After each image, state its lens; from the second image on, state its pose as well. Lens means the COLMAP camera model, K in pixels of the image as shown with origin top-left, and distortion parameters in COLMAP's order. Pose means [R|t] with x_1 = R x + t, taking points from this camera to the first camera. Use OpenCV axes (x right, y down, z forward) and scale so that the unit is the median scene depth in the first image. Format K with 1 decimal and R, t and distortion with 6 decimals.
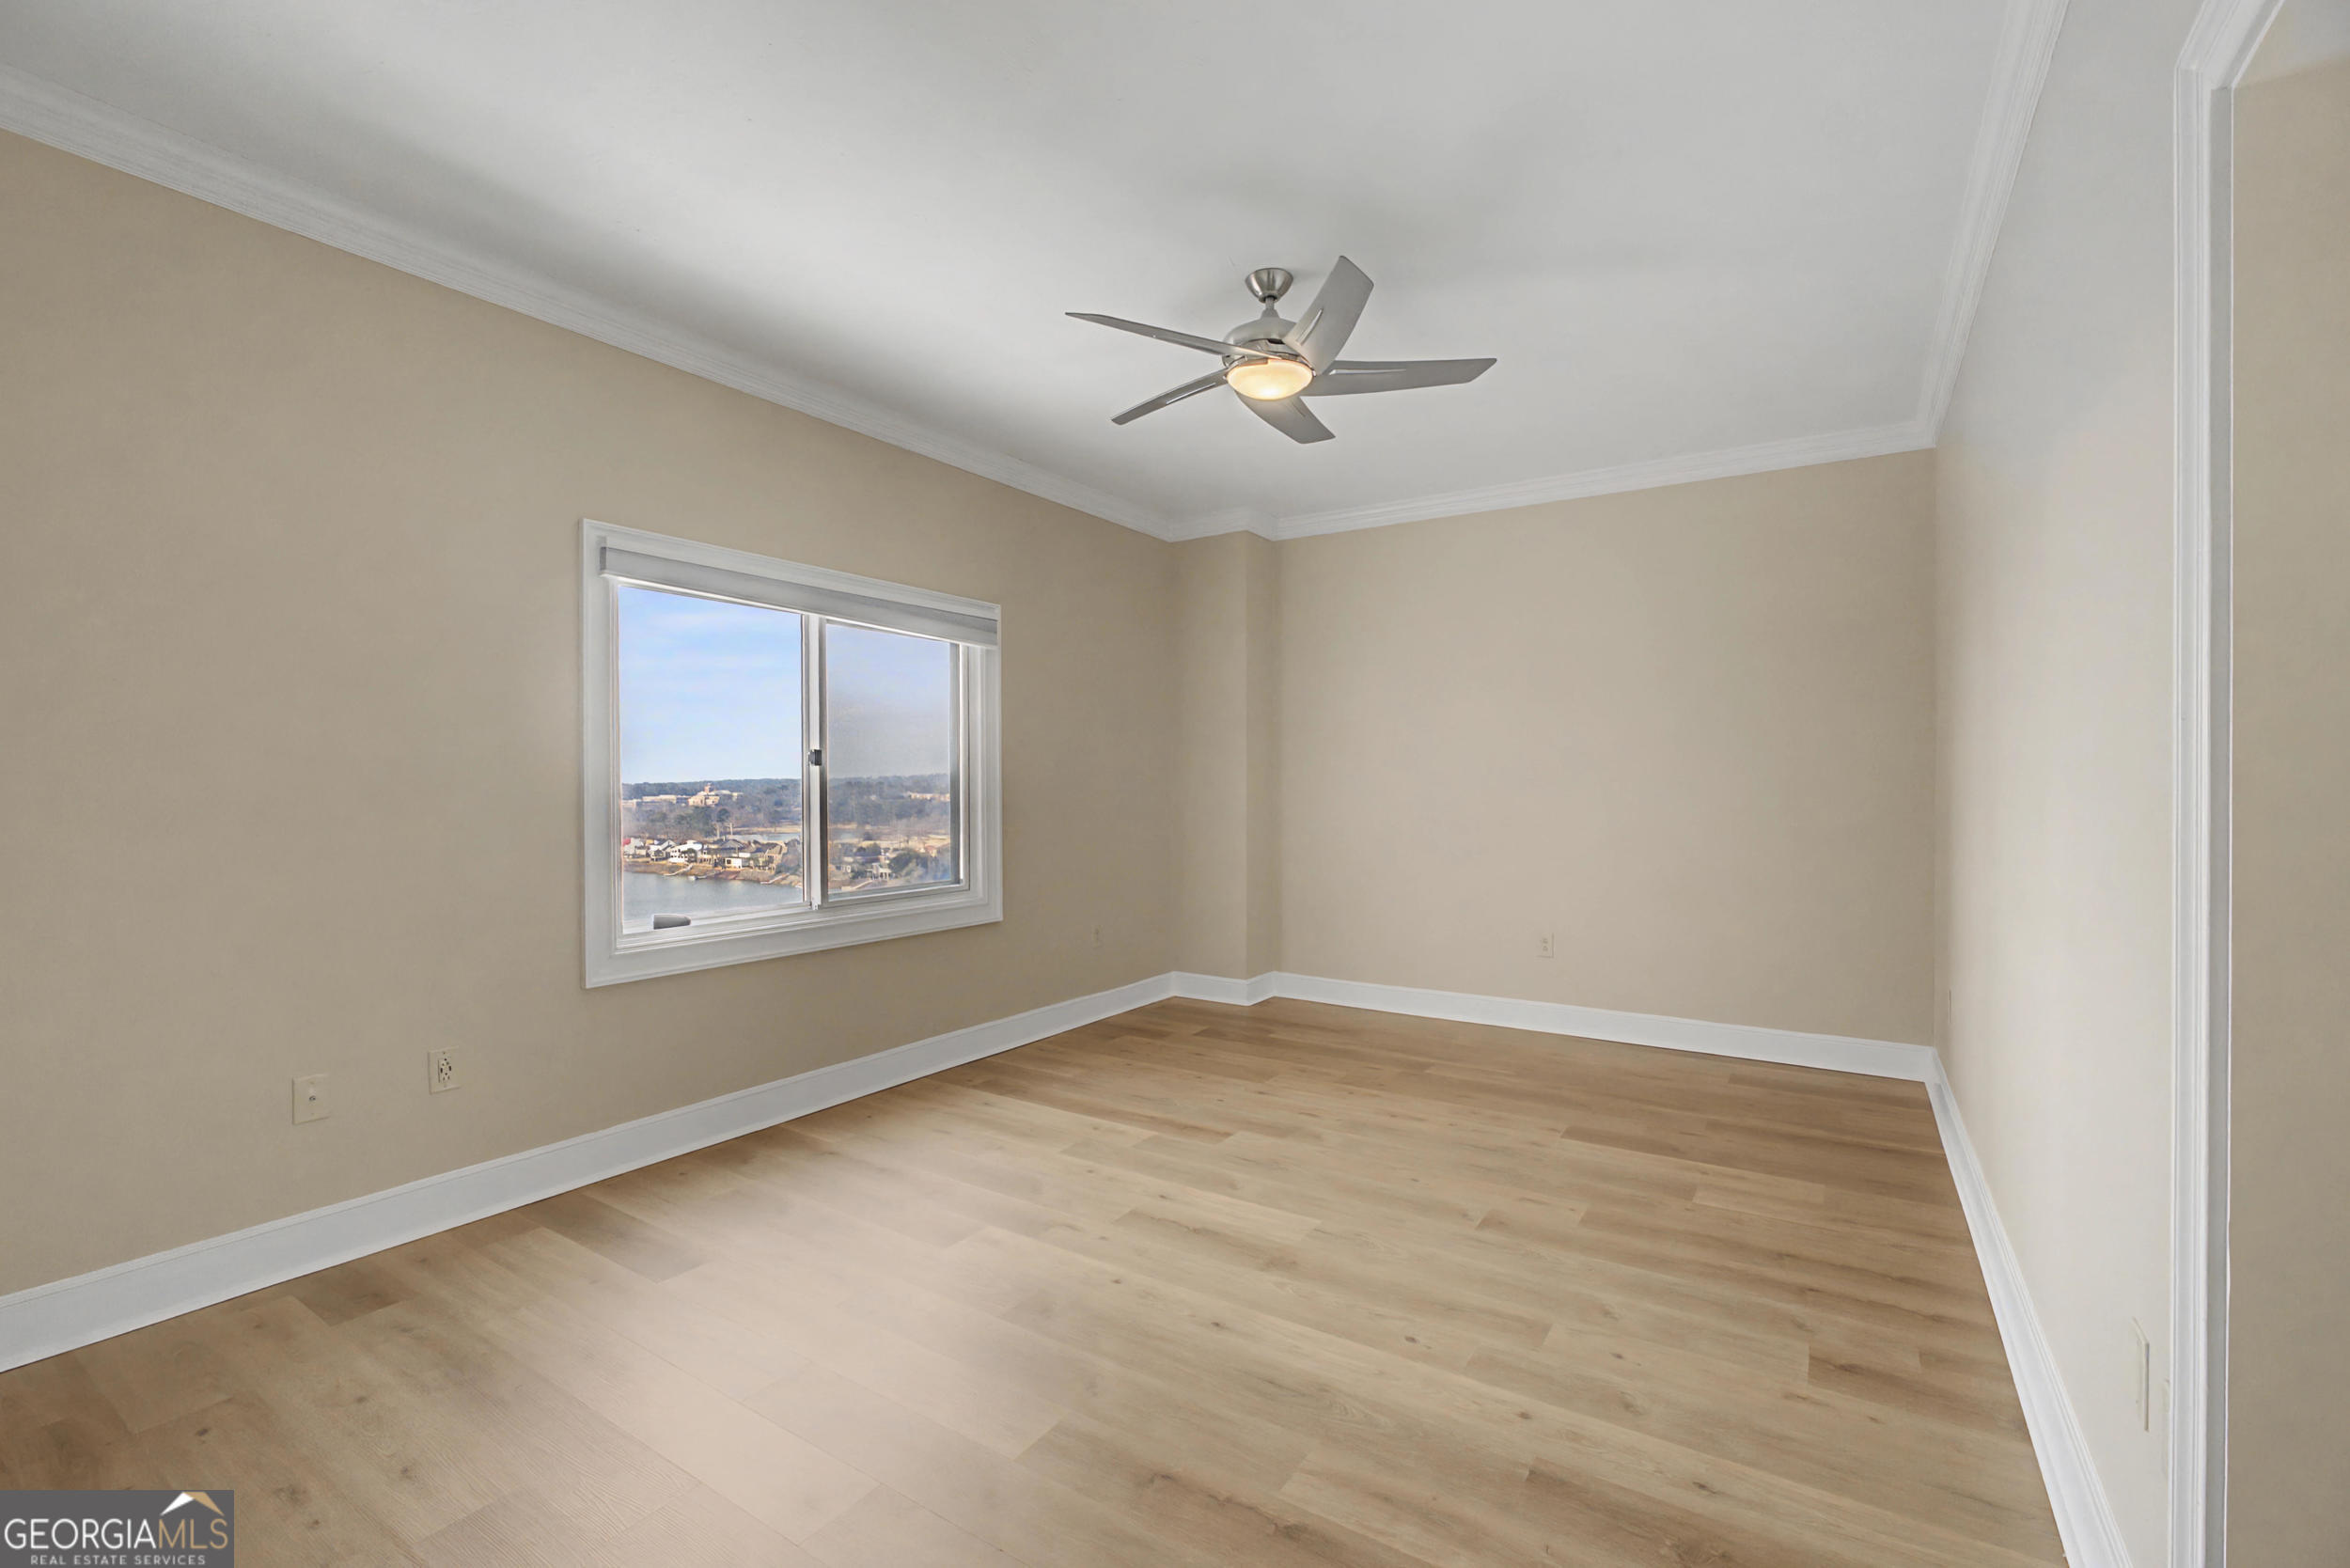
lens RADIAL K [[1014.8, 0, 1165.4], [0, 1014.8, 787.0], [0, 0, 1]] dist [-0.001669, 0.000002]
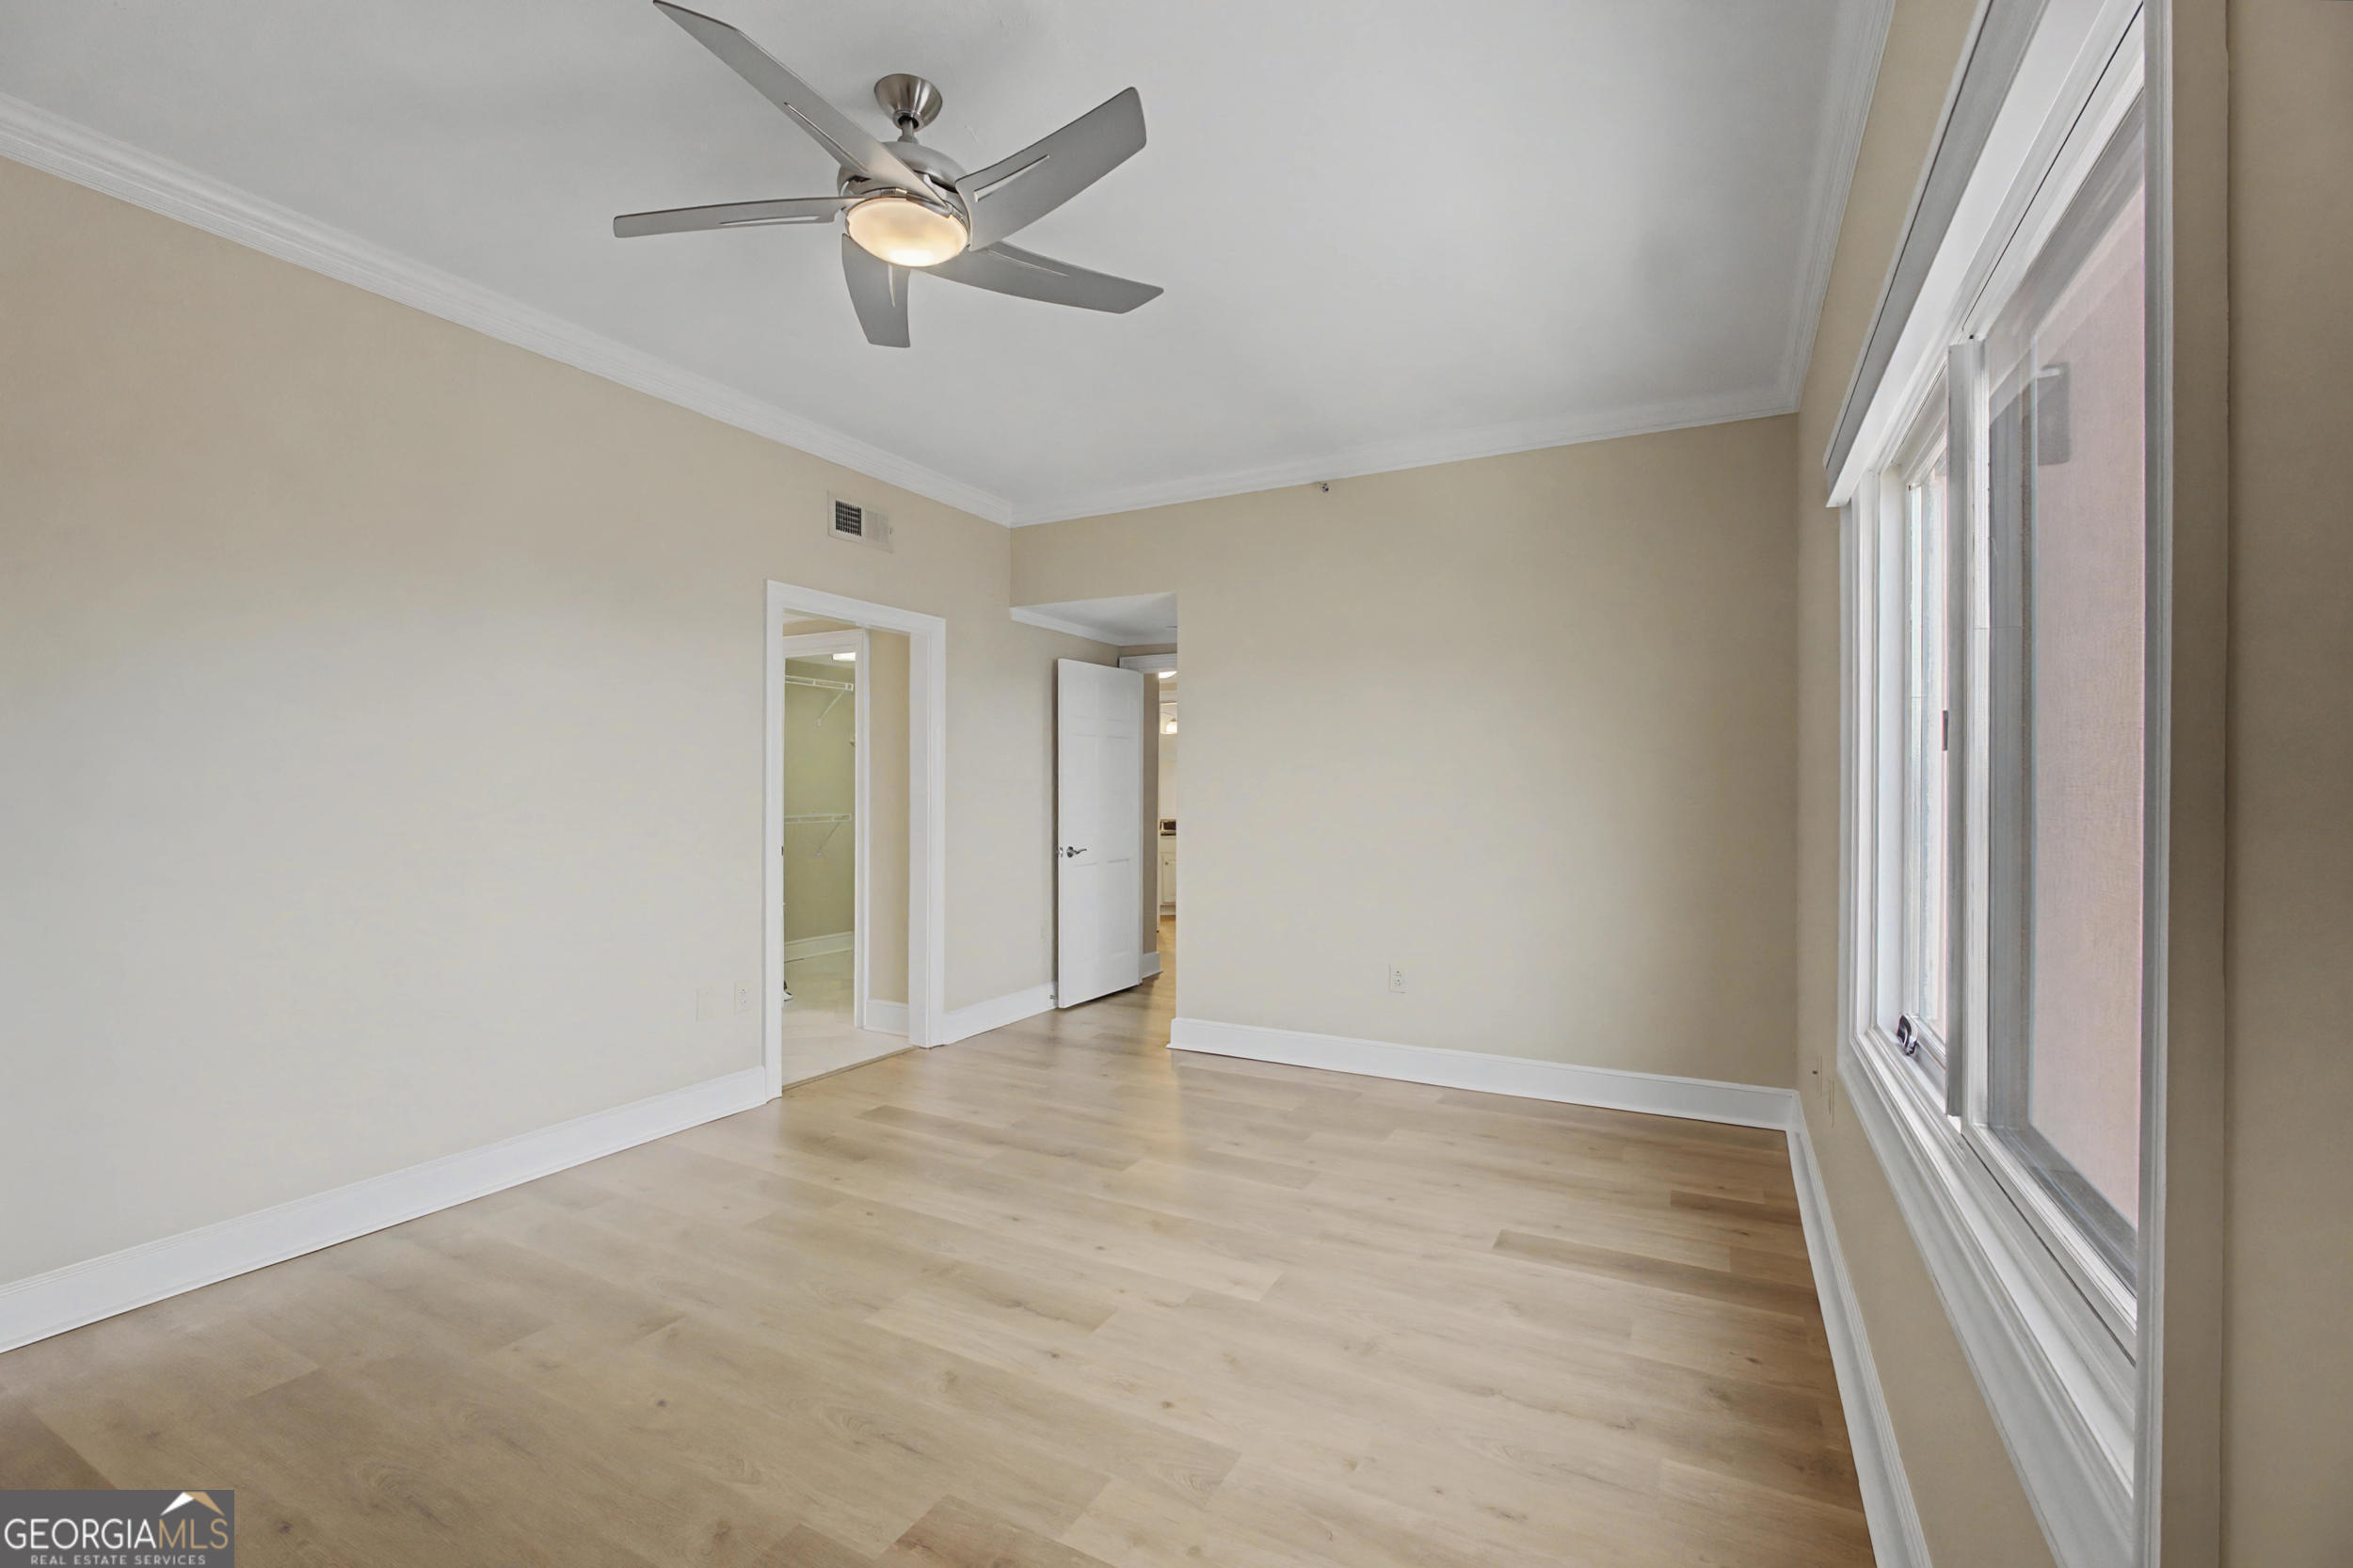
lens RADIAL K [[1016.0, 0, 1172.0], [0, 1016.0, 786.8], [0, 0, 1]] dist [-0.001669, 0.000002]
pose [[-0.995619, -0.002736, -0.093461, -0.018755], [-0.002497, 0.999993, -0.002673, -0.006479], [0.093468, -0.002428, -0.995619, 1.849496]]
